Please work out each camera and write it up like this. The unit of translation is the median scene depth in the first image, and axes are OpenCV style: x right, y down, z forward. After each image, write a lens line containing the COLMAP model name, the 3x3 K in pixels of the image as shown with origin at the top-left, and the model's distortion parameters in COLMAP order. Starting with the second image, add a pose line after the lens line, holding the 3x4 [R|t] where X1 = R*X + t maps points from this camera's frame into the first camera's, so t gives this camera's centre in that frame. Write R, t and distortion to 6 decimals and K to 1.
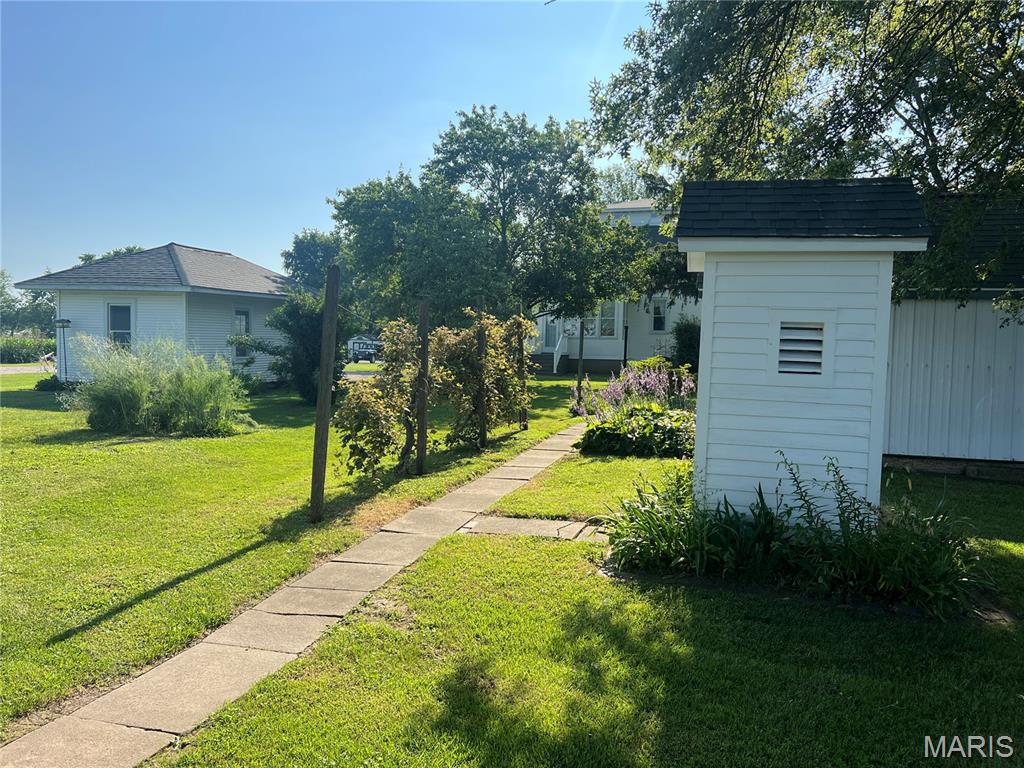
lens RADIAL K [[807.9, 0, 512.1], [0, 807.9, 384.1], [0, 0, 1]] dist [0.007299, 0.000576]
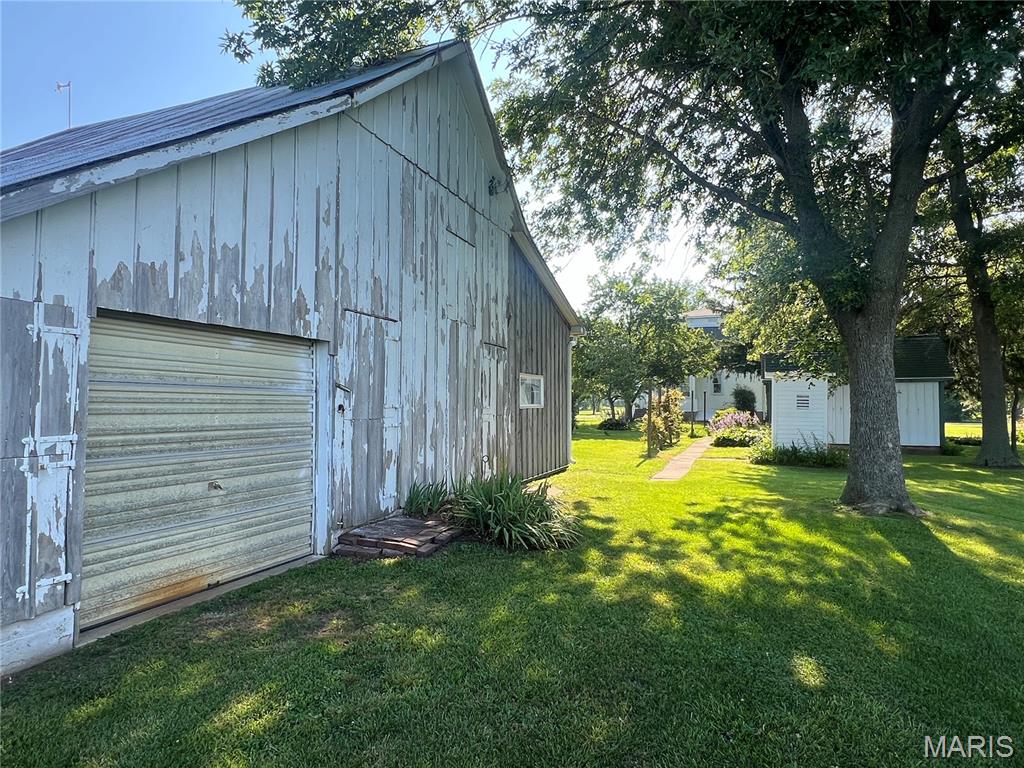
lens RADIAL K [[626.1, 0, 512.9], [0, 626.1, 381.4], [0, 0, 1]] dist [-0.003044, -0.000211]
pose [[0.993986, -0.024219, -0.106799, -0.129653], [0.014946, 0.996114, -0.086793, 0.017933], [0.108486, 0.084675, 0.990485, -0.395048]]
